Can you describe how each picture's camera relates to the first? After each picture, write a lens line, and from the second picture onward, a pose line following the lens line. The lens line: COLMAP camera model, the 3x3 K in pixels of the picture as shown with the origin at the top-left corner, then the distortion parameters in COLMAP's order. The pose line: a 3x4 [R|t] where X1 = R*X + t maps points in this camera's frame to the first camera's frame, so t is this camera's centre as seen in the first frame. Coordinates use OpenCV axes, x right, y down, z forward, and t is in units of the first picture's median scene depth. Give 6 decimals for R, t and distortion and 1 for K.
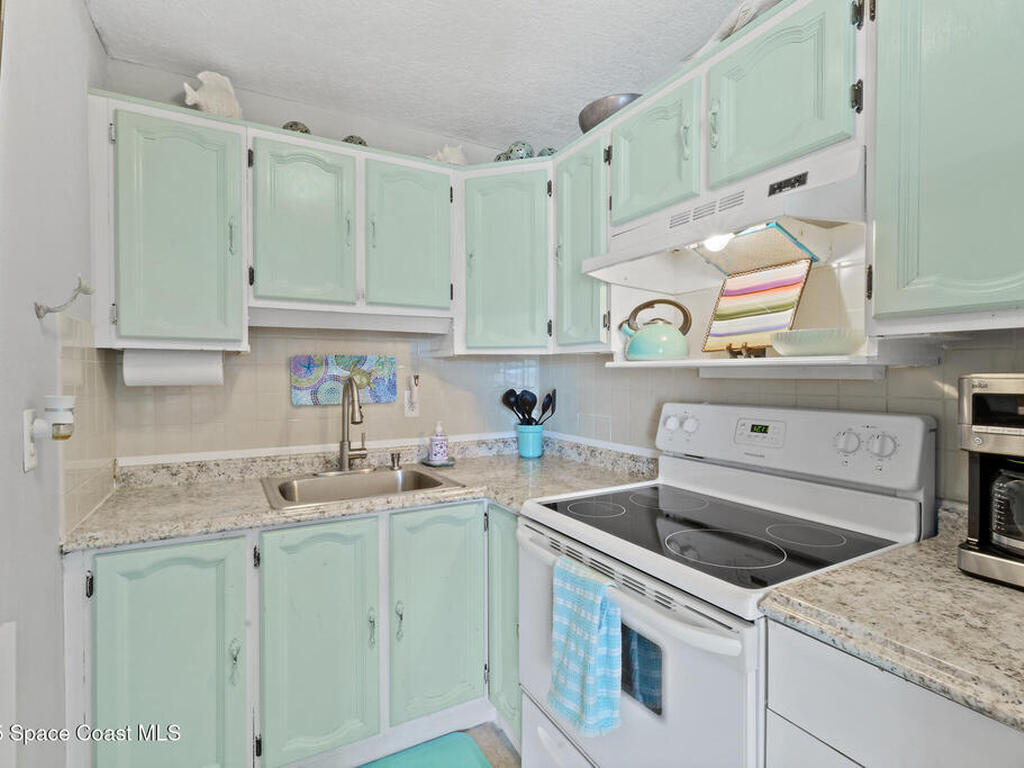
lens RADIAL K [[497.0, 0, 508.9], [0, 497.0, 382.0], [0, 0, 1]] dist [-0.005525, -0.000897]
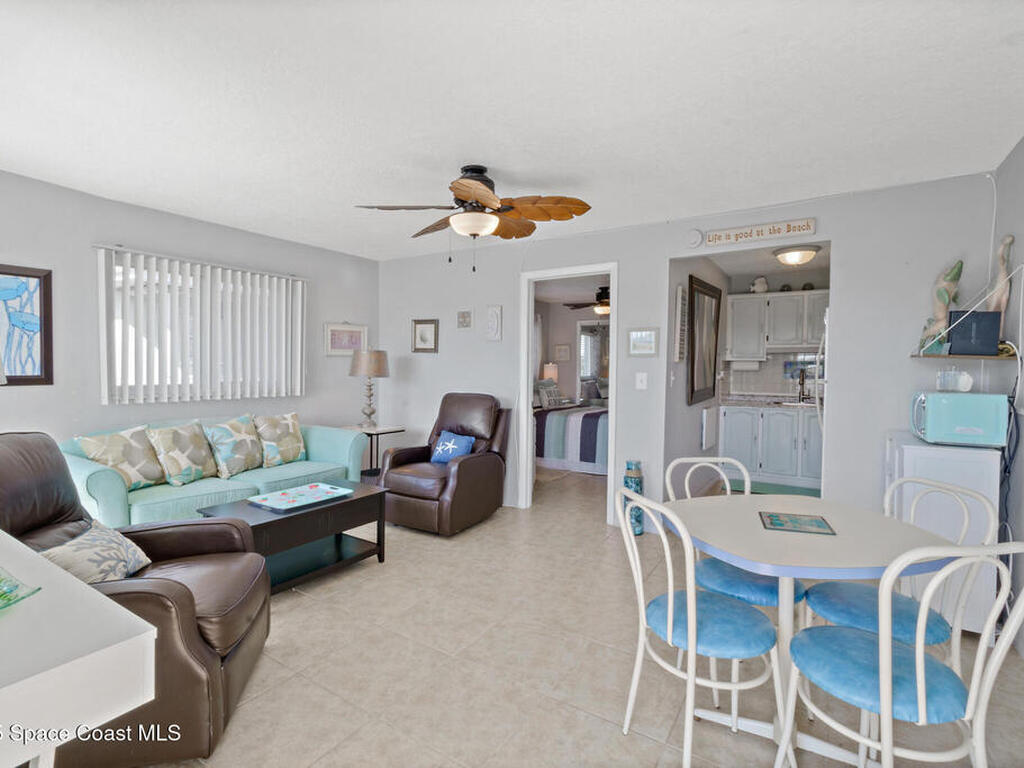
lens RADIAL K [[497.0, 0, 504.6], [0, 497.0, 383.0], [0, 0, 1]] dist [-0.005525, -0.000897]
pose [[0.459948, 0.030198, -0.887432, 1.695249], [-0.026747, 0.999439, 0.020147, 0.071512], [0.887543, 0.014469, 0.460498, -2.176742]]
